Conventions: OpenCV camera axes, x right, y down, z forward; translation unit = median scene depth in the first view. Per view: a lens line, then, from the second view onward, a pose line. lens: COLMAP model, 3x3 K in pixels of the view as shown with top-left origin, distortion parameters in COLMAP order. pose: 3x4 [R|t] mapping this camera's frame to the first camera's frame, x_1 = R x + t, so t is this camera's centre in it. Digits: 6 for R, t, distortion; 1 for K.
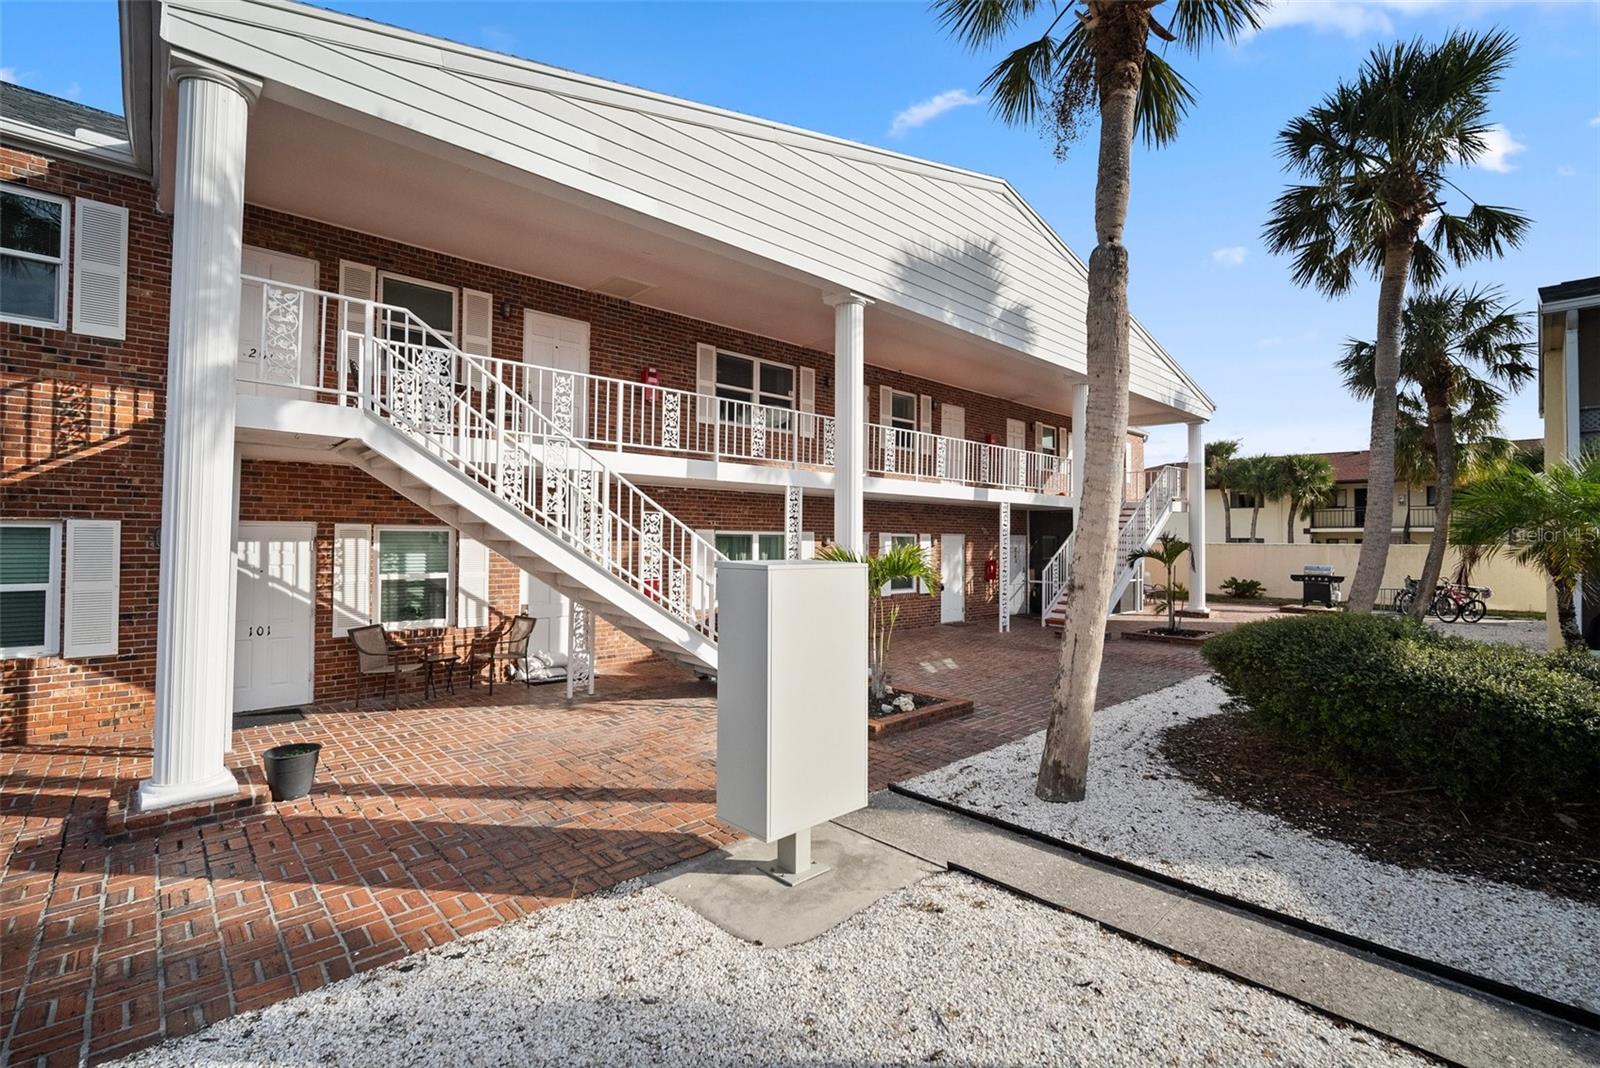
lens RADIAL K [[706.1, 0, 802.9], [0, 706.1, 526.8], [0, 0, 1]] dist [-0.013408, 0.004194]
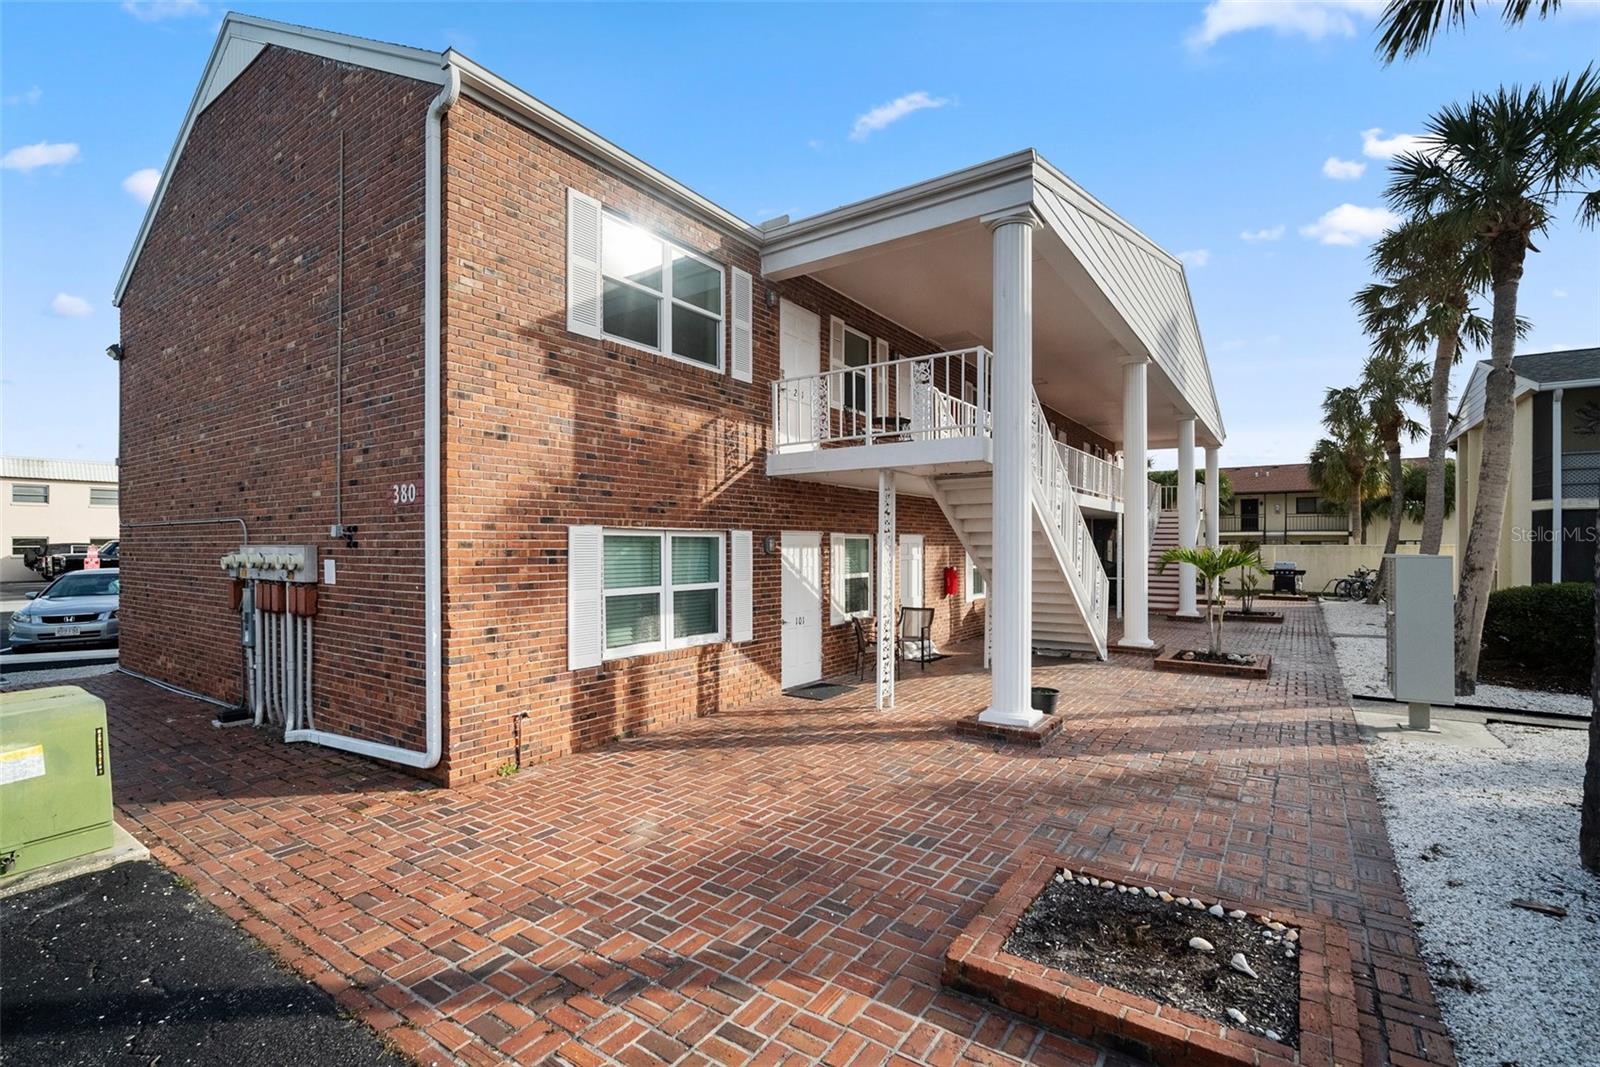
lens RADIAL K [[706.1, 0, 813.8], [0, 706.1, 559.5], [0, 0, 1]] dist [-0.013408, 0.004194]
pose [[0.979212, -0.012136, 0.202476, -1.116632], [0.004613, 0.999283, 0.037584, -0.005397], [-0.202787, -0.035869, 0.978566, -0.237612]]
